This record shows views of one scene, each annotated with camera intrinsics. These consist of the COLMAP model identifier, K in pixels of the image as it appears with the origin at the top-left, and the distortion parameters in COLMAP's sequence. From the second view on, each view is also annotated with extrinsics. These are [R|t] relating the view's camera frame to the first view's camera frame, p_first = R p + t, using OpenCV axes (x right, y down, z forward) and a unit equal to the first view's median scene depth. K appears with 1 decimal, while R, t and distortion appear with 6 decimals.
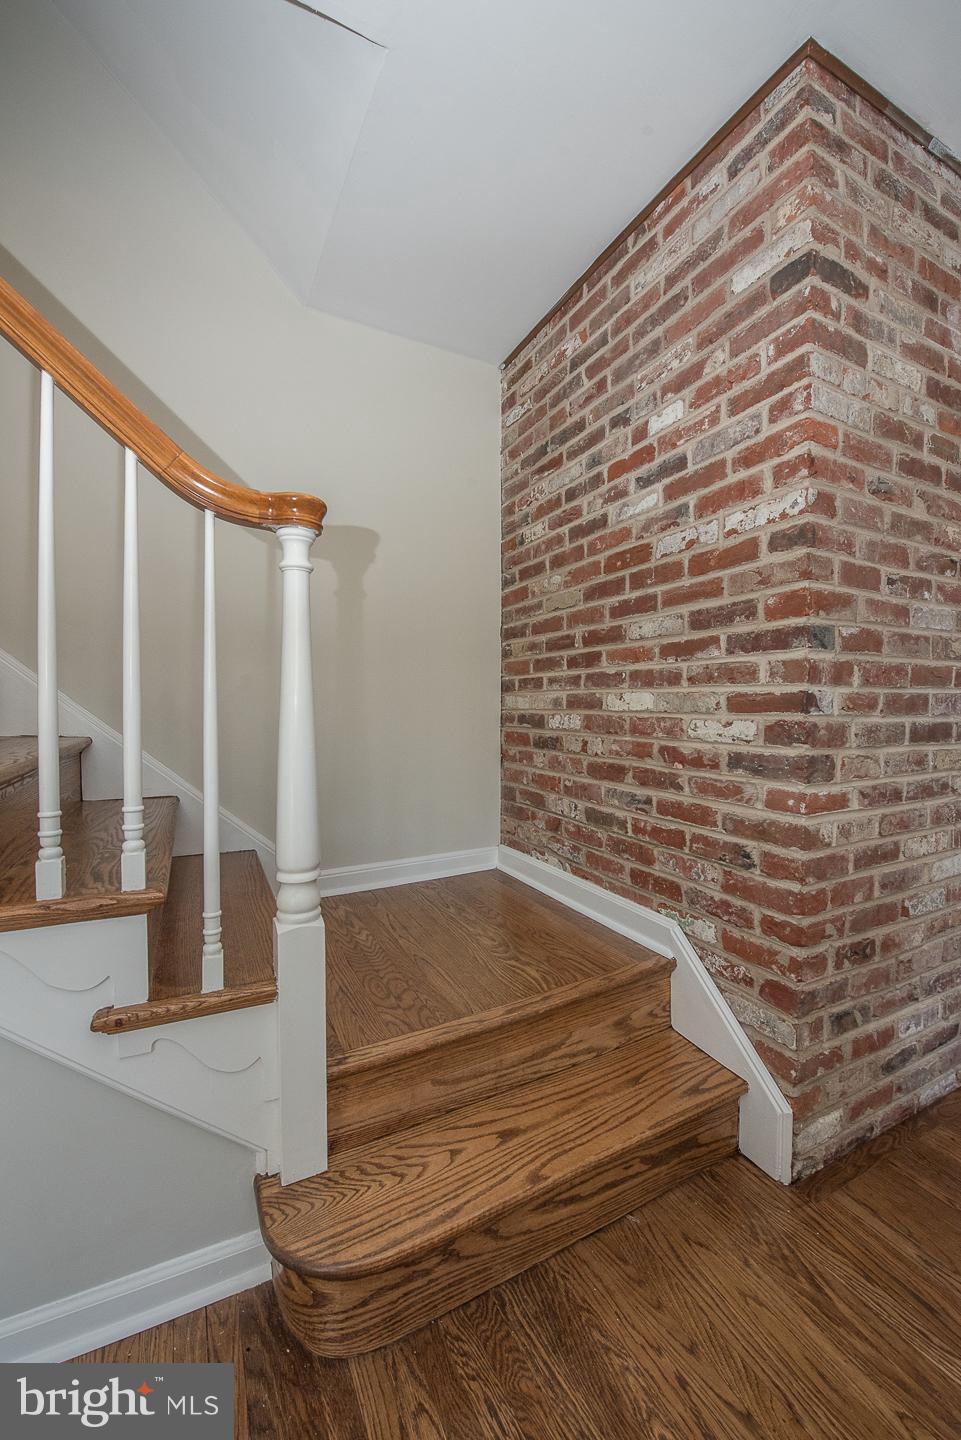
lens RADIAL K [[569.9, 0, 486.9], [0, 569.9, 721.1], [0, 0, 1]] dist [-0.021305, -0.000803]
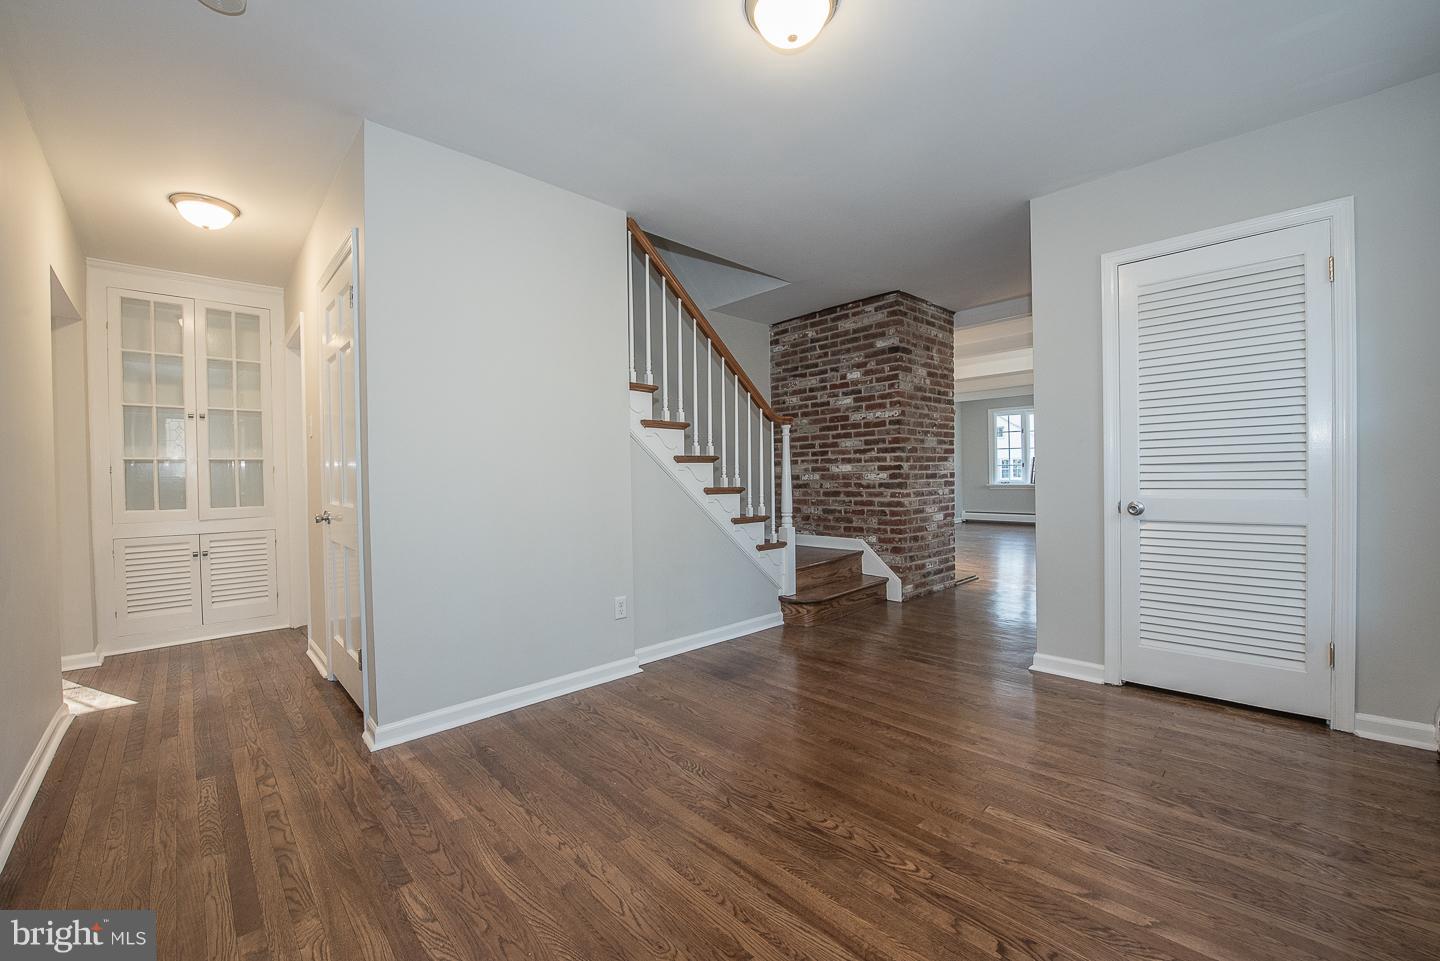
lens RADIAL K [[569.9, 0, 720.6], [0, 569.9, 485.1], [0, 0, 1]] dist [-0.021305, -0.000803]
pose [[0.960557, -0.024521, 0.277001, -1.371655], [0.029219, 0.999490, -0.012845, 0.083926], [-0.276544, 0.020432, 0.960784, -1.928804]]
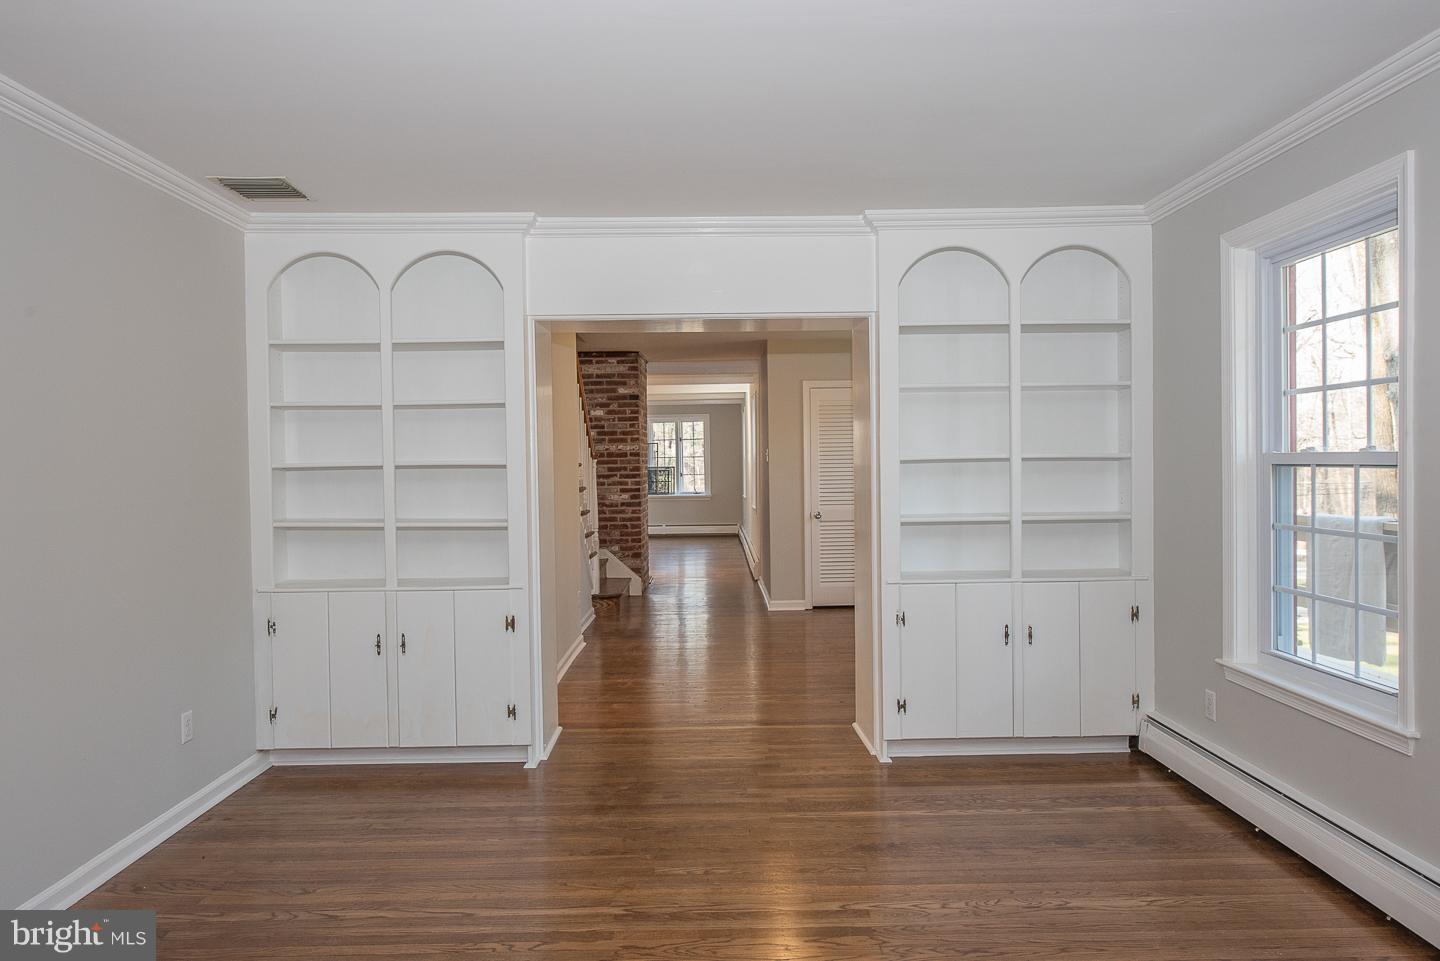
lens RADIAL K [[979.8, 0, 718.1], [0, 979.8, 482.0], [0, 0, 1]] dist [-0.001211, -0.000013]
pose [[0.443662, -0.029380, 0.895712, -5.554574], [0.043194, 0.999002, 0.011373, -0.140052], [-0.895153, 0.033644, 0.444488, -2.767163]]
